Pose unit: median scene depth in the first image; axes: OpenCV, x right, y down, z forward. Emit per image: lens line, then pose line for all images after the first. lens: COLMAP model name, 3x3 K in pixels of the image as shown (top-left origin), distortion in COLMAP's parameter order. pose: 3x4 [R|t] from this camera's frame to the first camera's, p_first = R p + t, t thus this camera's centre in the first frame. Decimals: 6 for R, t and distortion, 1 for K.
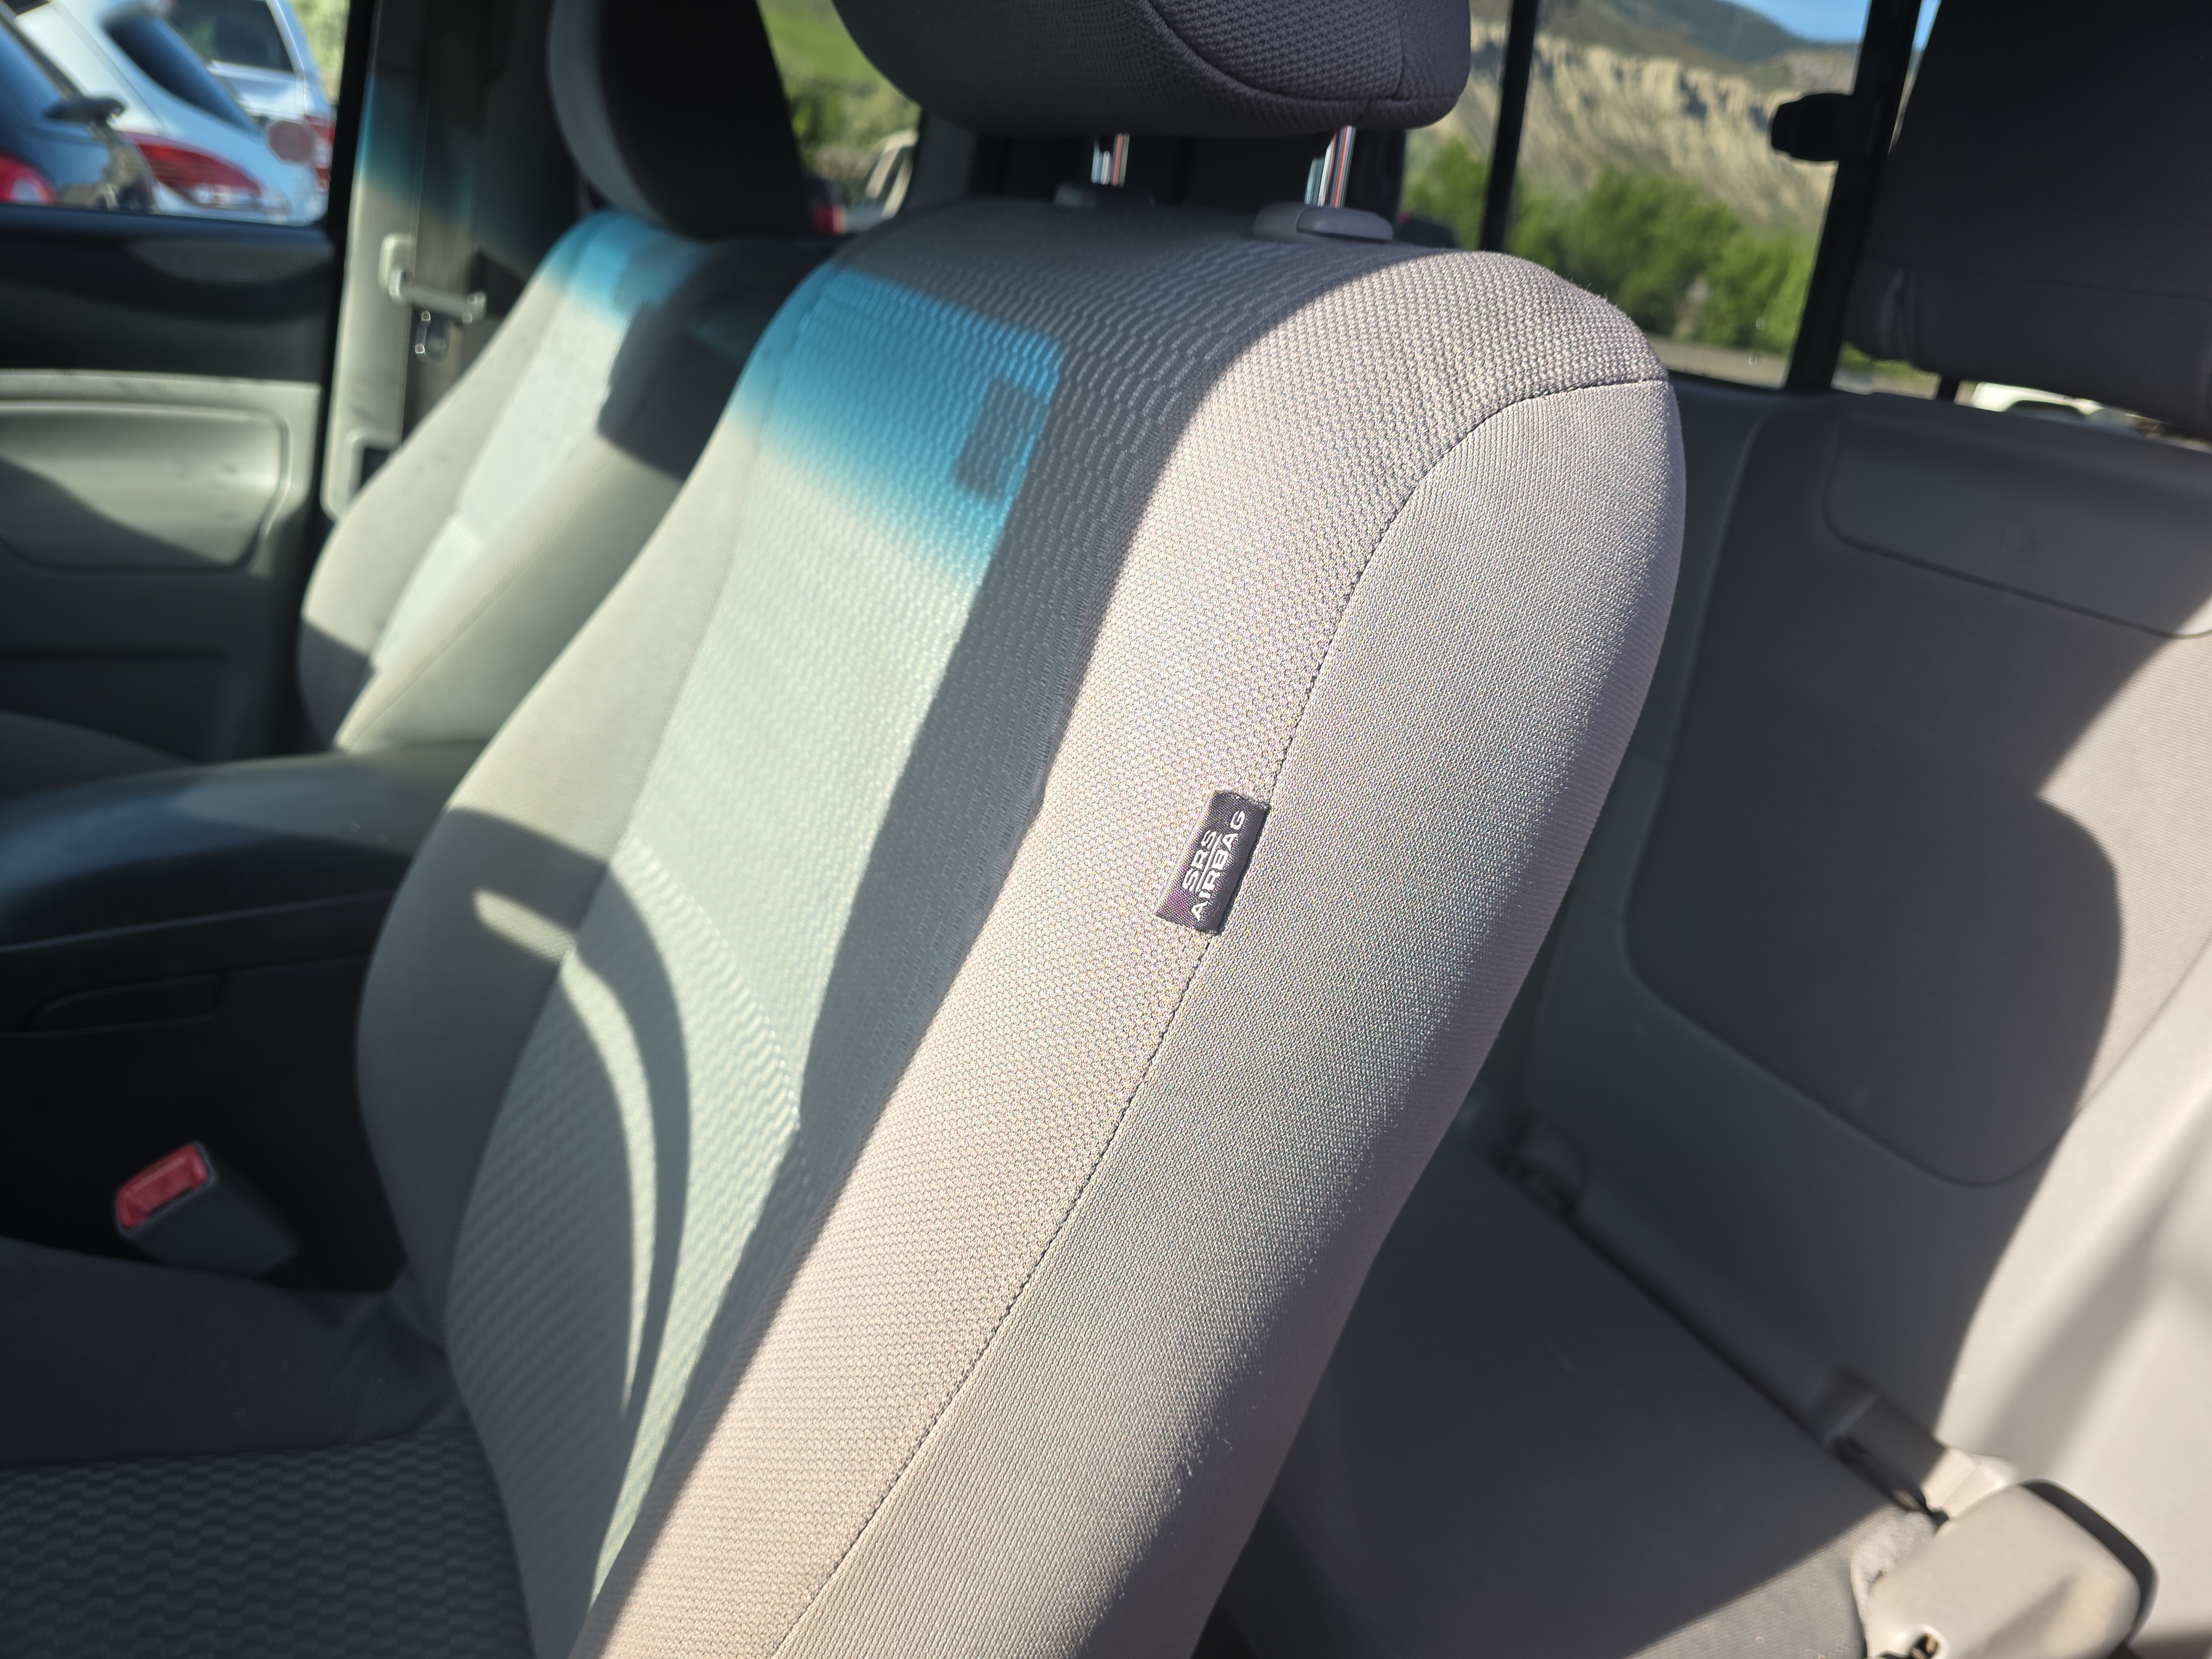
lens RADIAL K [[1514.8, 0, 1106.0], [0, 1514.8, 829.5], [0, 0, 1]] dist [0.020092, -0.040732]
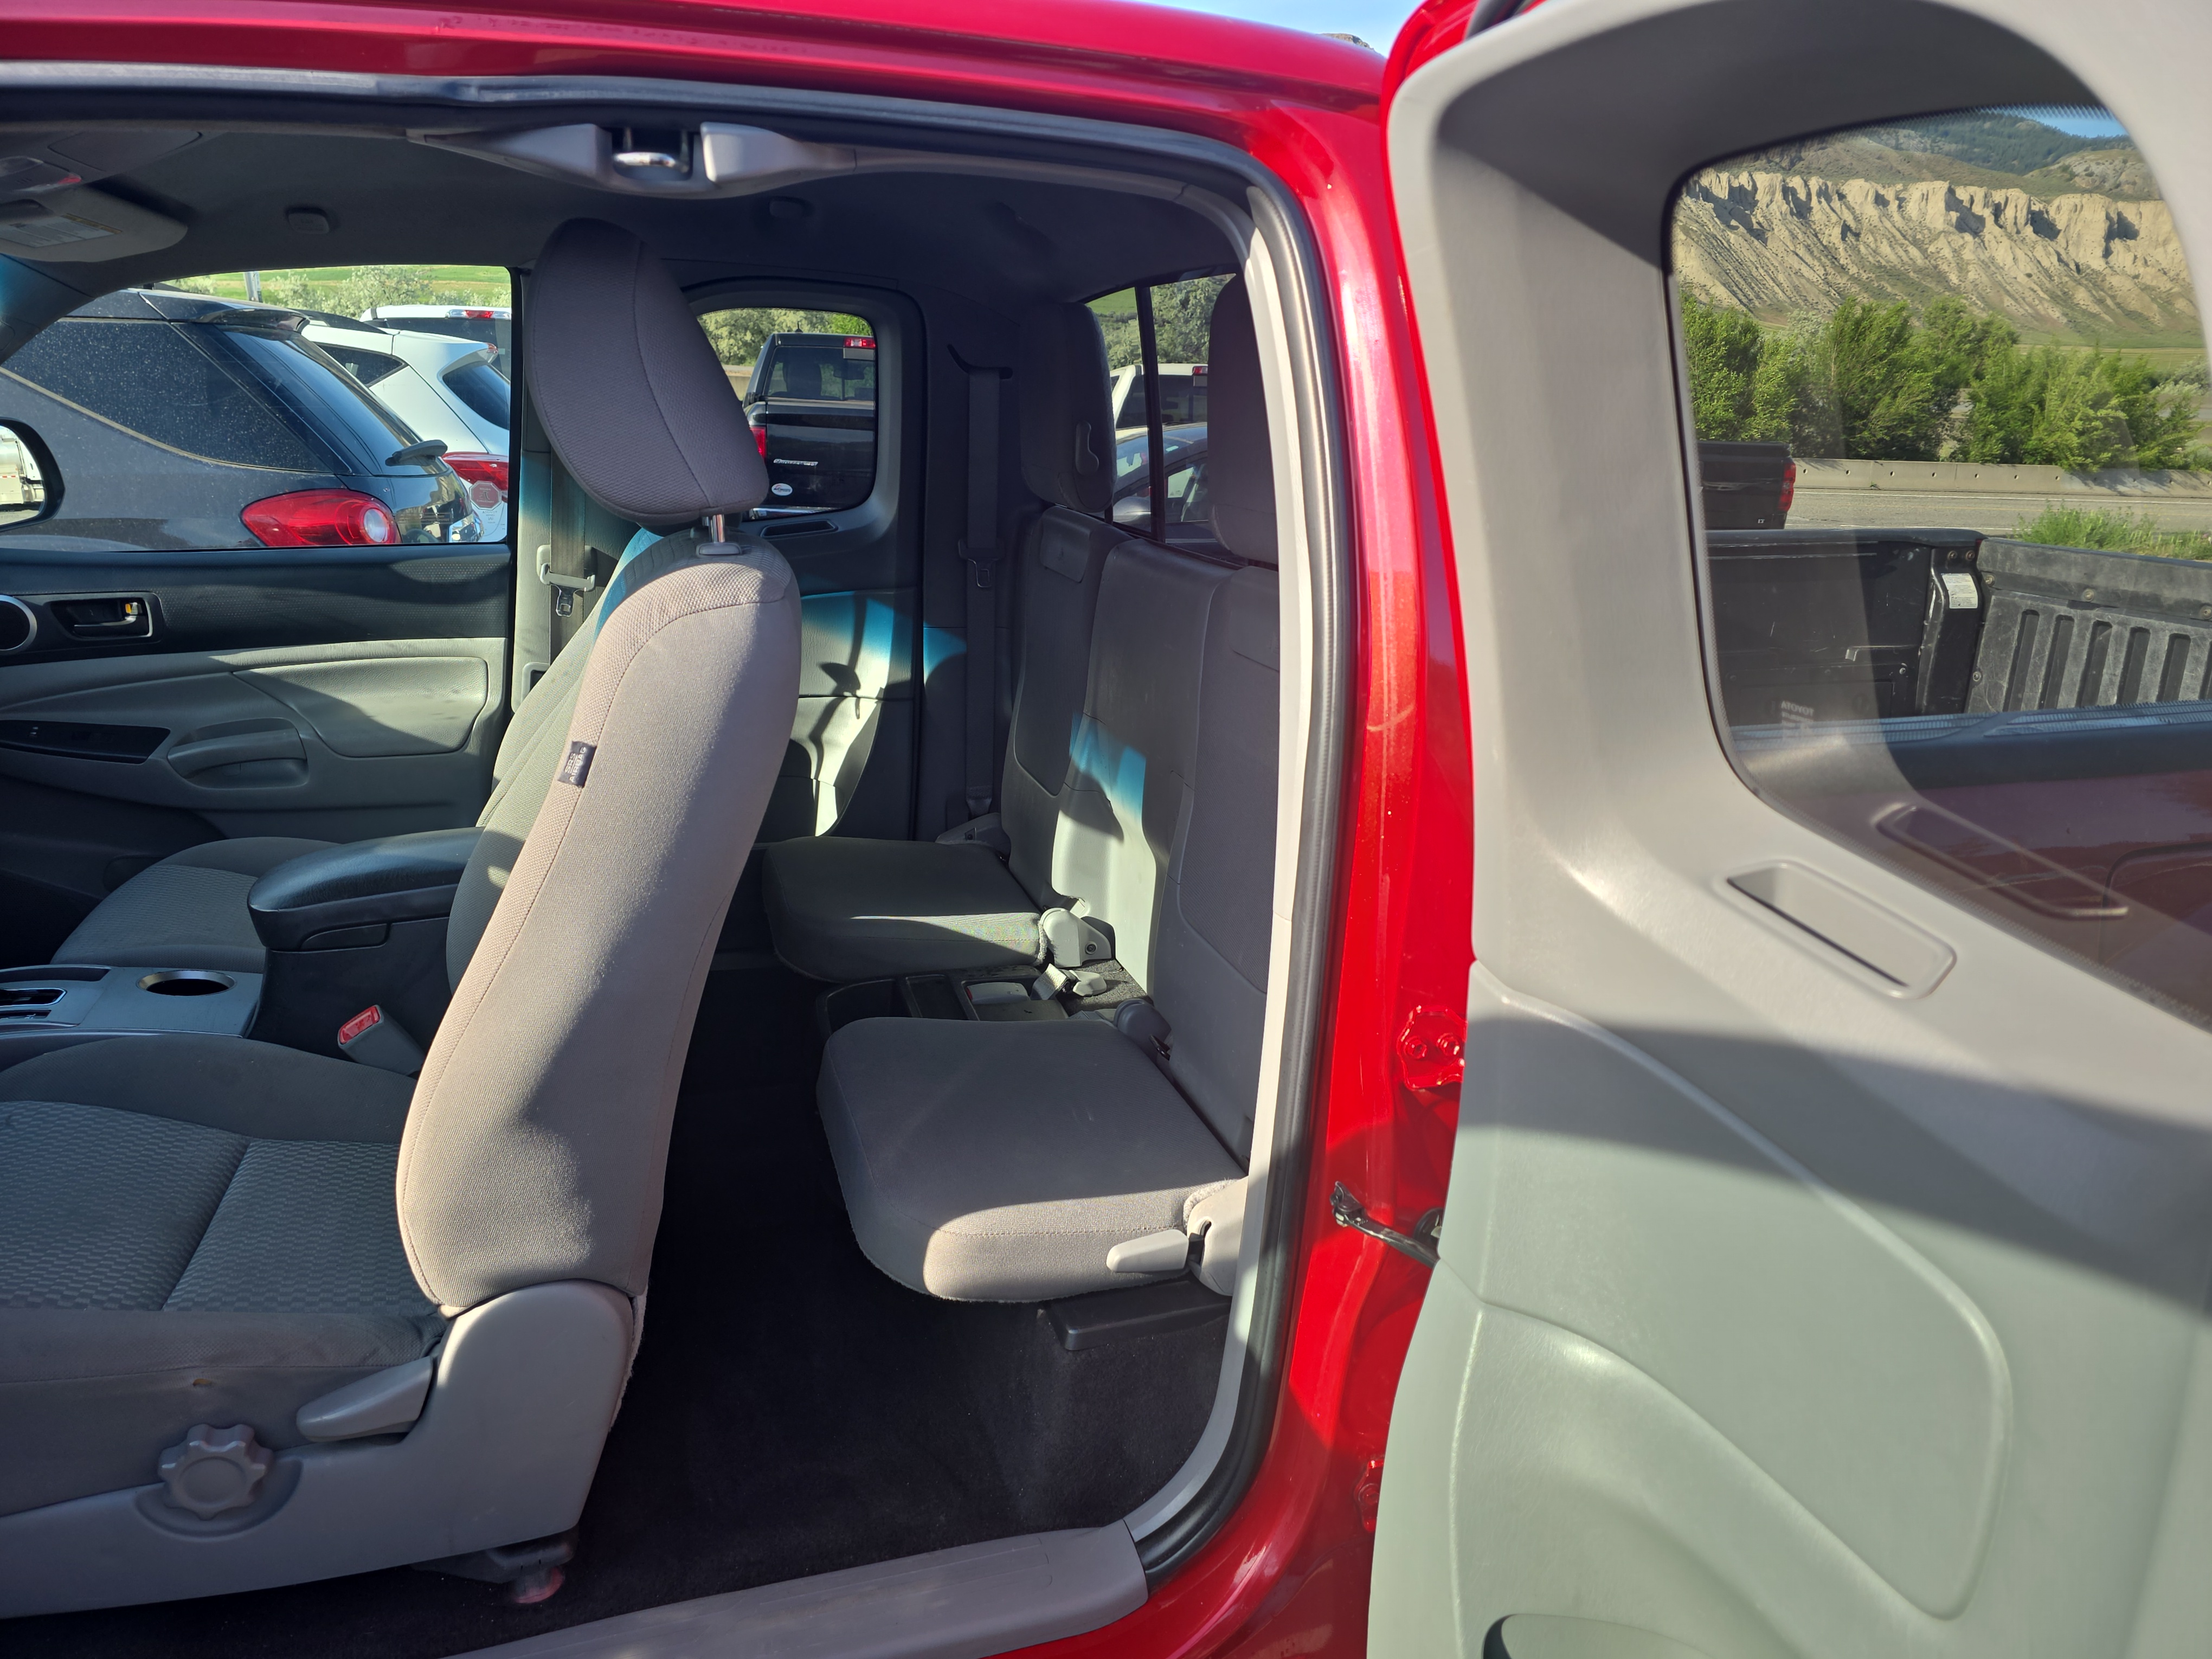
lens RADIAL K [[1485.0, 0, 1106.0], [0, 1485.0, 829.5], [0, 0, 1]] dist [-0.009009, -0.003407]
pose [[0.981343, -0.067773, -0.179927, 0.402494], [0.046979, 0.991971, -0.117415, 0.135395], [0.186440, 0.106771, 0.976647, -0.430772]]
